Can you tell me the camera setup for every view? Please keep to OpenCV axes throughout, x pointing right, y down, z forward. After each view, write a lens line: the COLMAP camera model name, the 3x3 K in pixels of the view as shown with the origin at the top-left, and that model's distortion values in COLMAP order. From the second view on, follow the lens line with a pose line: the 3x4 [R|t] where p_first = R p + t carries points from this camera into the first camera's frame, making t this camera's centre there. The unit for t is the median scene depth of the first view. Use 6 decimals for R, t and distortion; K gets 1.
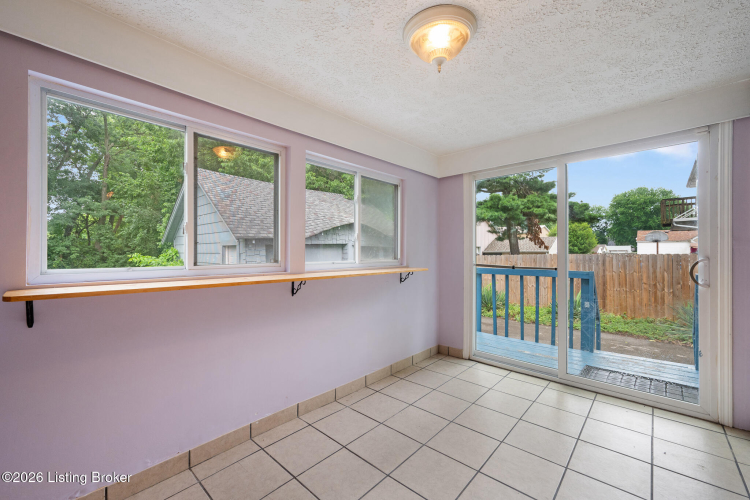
lens RADIAL K [[307.1, 0, 374.3], [0, 307.1, 250.3], [0, 0, 1]] dist [0.000256, -0.000048]
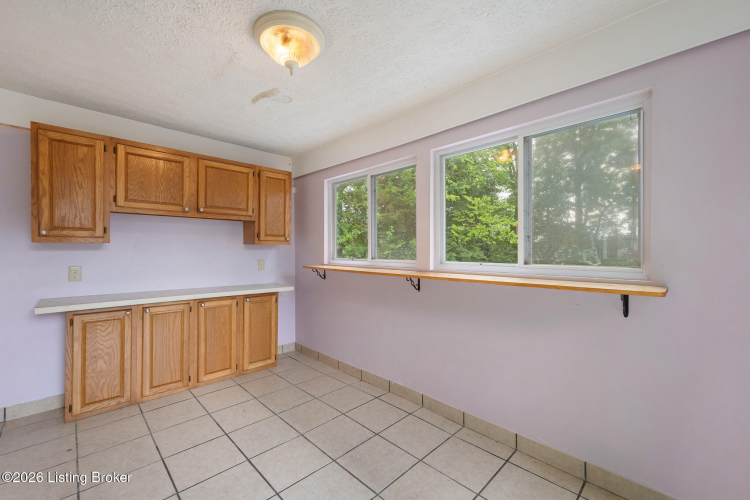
lens RADIAL K [[307.1, 0, 374.5], [0, 307.1, 250.1], [0, 0, 1]] dist [0.000256, -0.000048]
pose [[-0.056102, -0.005270, -0.998411, 0.817299], [-0.000169, 0.999986, -0.005268, 0.009890], [0.998425, -0.000127, -0.056102, 0.894286]]
